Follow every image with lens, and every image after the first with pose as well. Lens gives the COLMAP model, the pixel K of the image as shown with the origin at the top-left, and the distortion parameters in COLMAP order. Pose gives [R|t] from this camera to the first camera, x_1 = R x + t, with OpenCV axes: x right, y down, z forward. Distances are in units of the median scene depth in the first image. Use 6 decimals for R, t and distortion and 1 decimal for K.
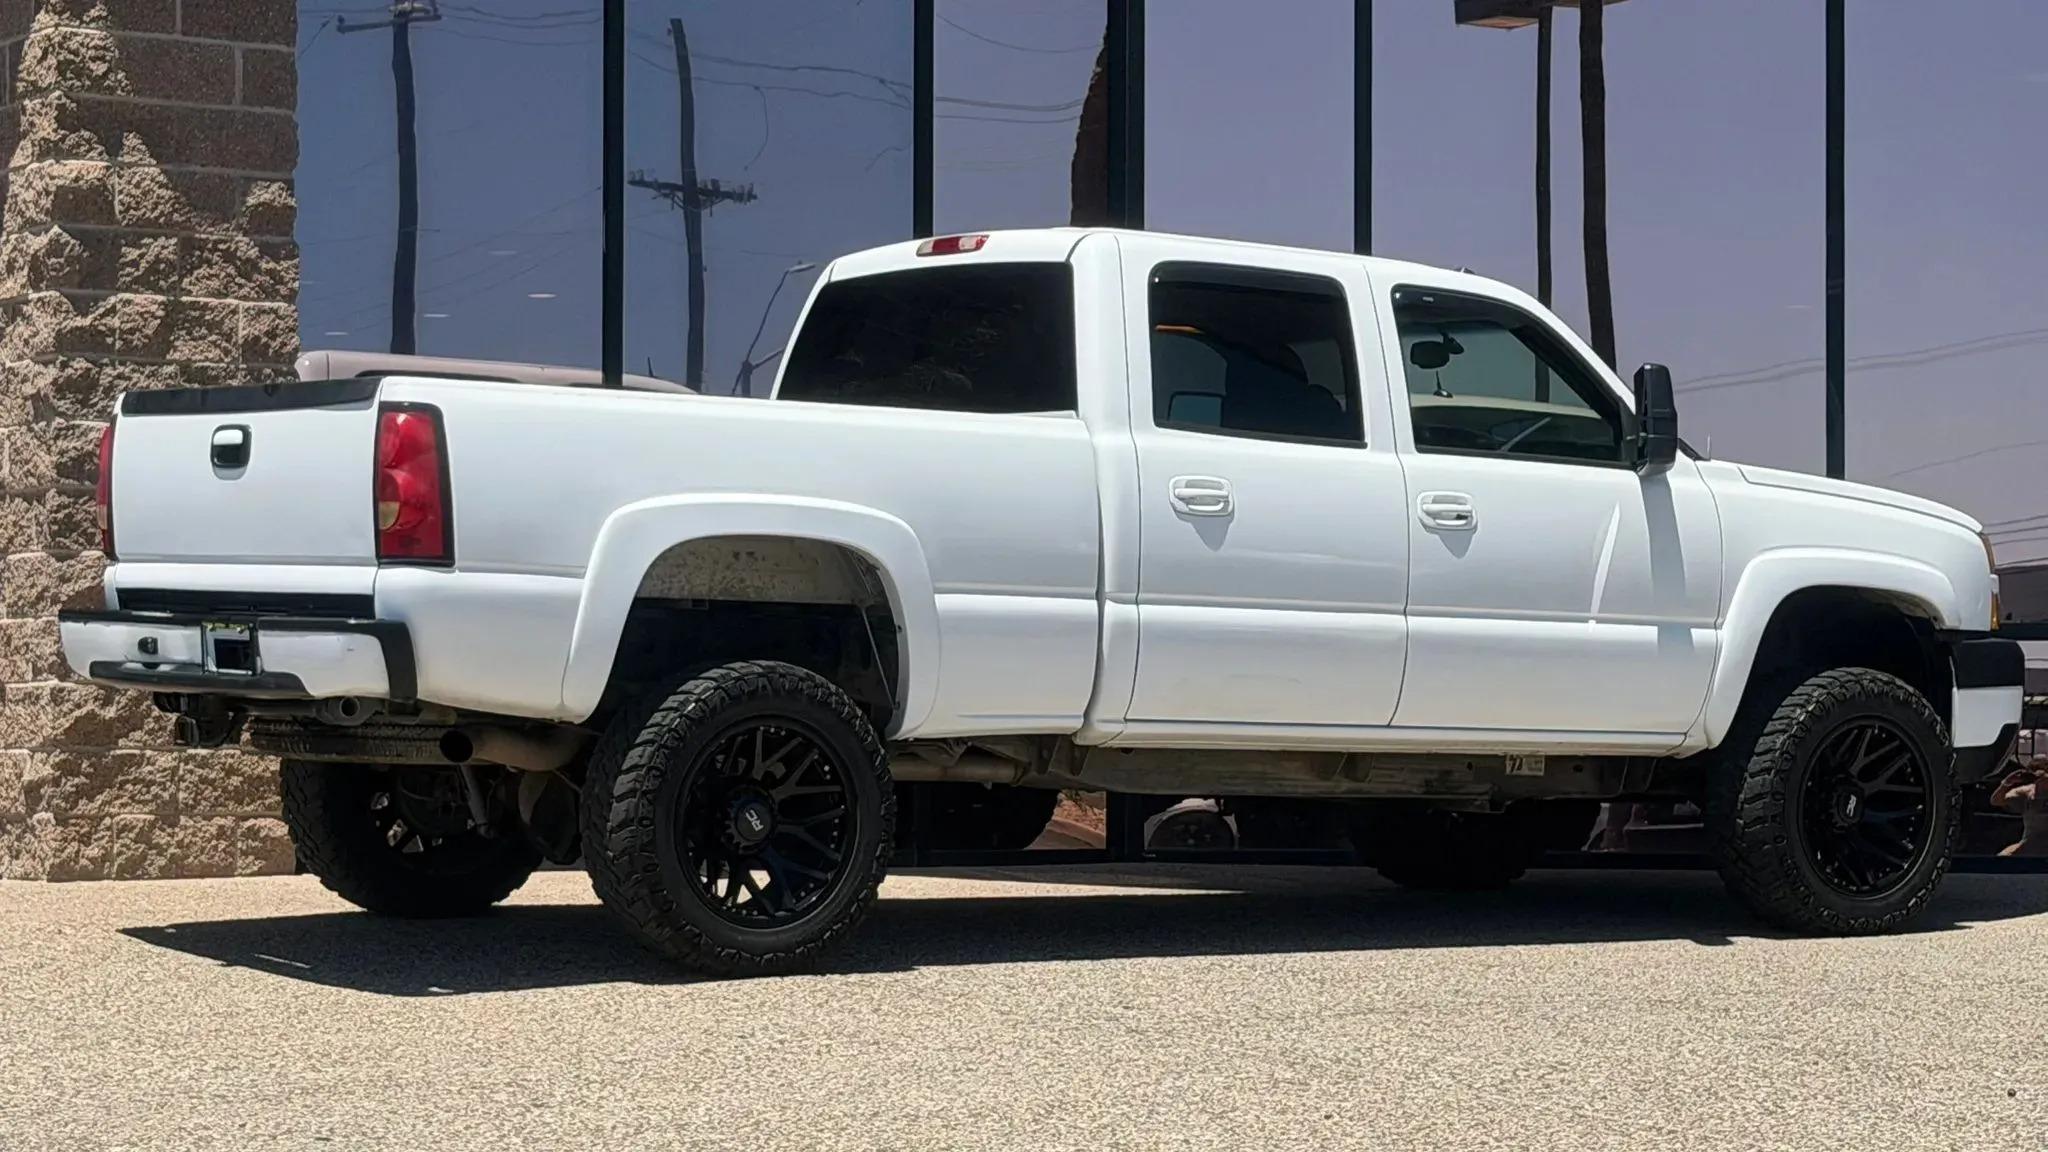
lens RADIAL K [[4596.6, 0, 978.4], [0, 4596.6, 576.5], [0, 0, 1]] dist [0.122774, 0.049076]
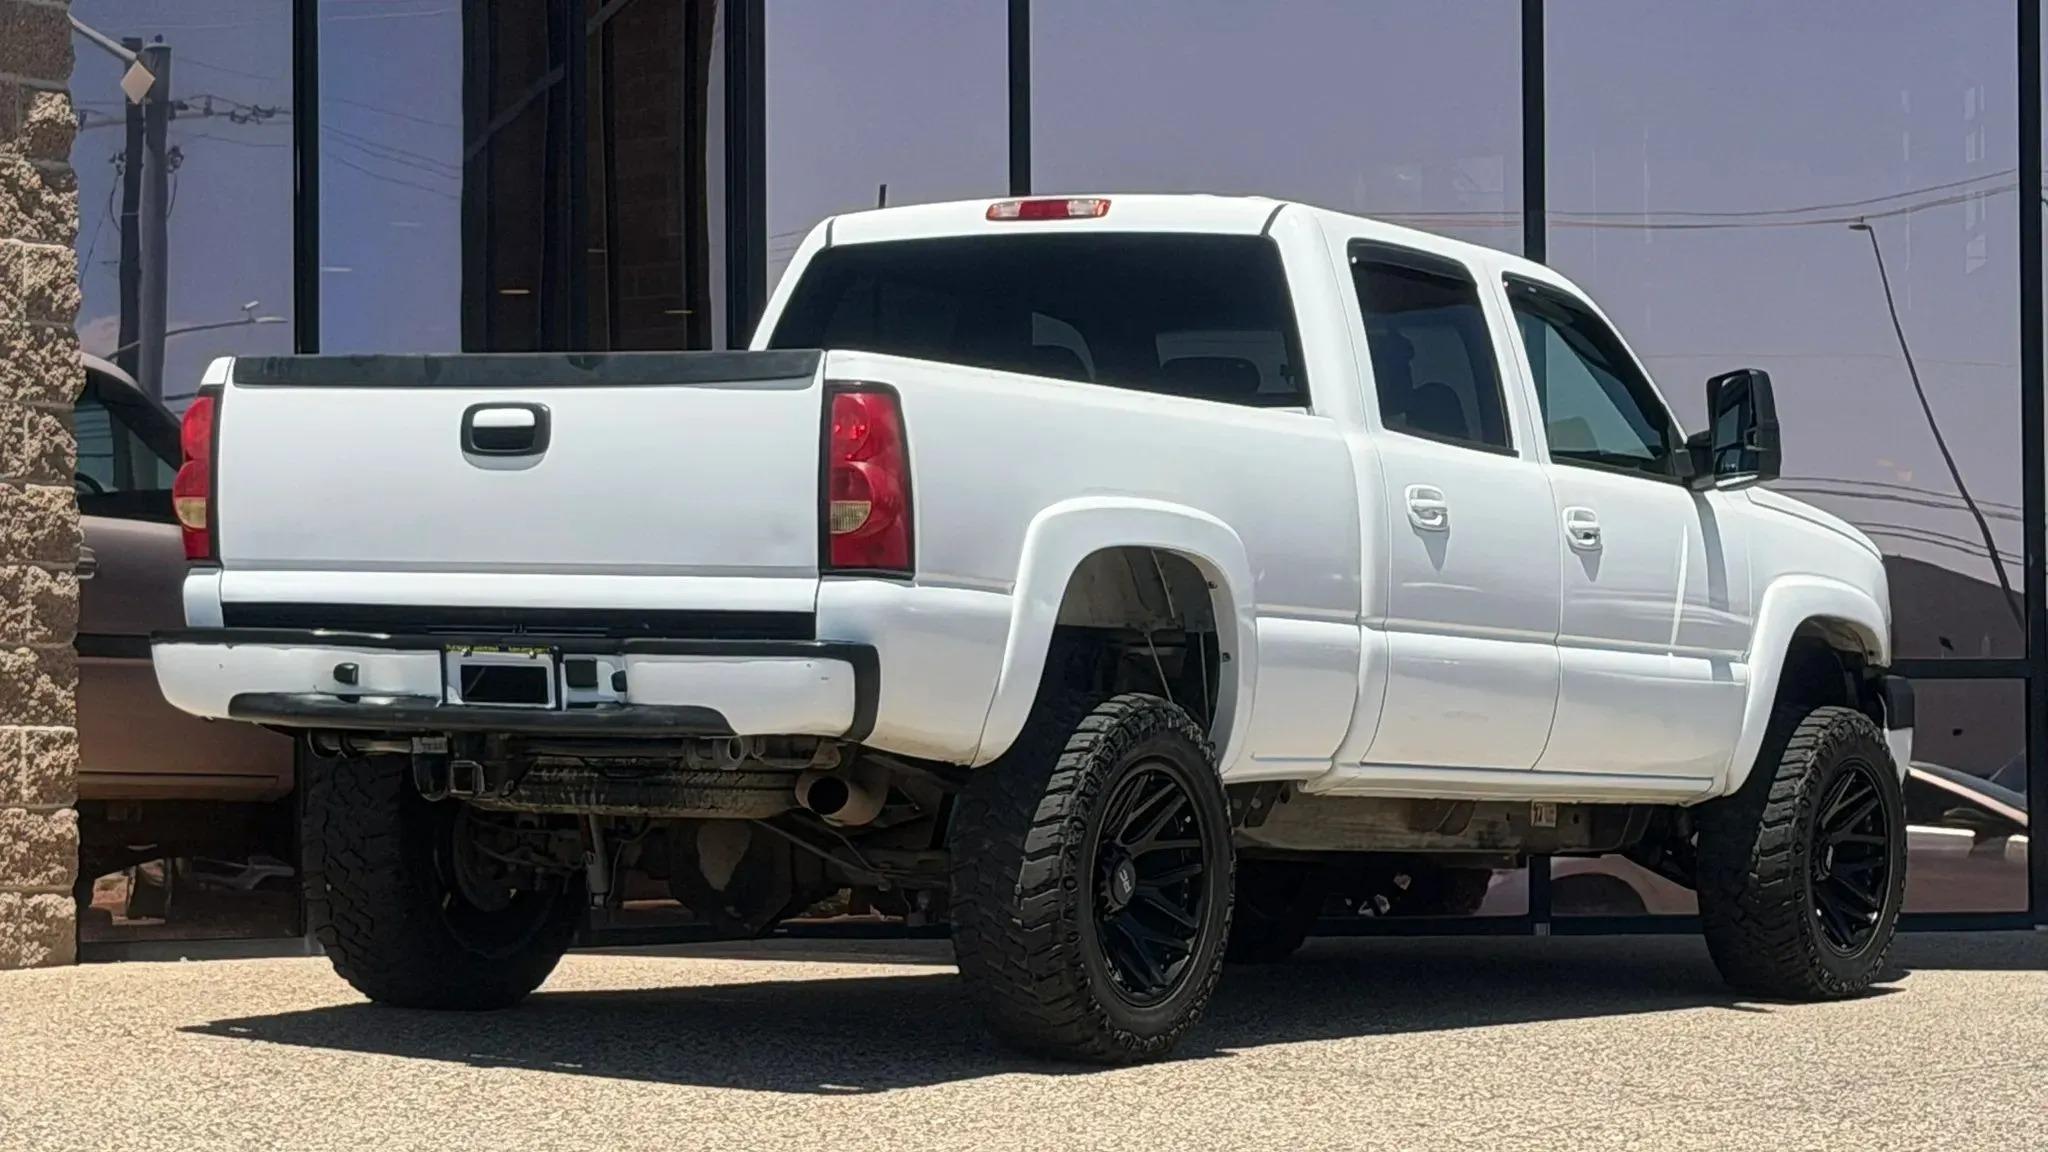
lens RADIAL K [[5709.4, 0, 938.2], [0, 5709.4, 584.3], [0, 0, 1]] dist [0.048826, 0.564428]
pose [[0.911066, 0.010182, 0.412135, -0.446661], [-0.008115, 0.999944, -0.006767, 0.004779], [-0.412181, 0.002820, 0.911097, 0.042670]]
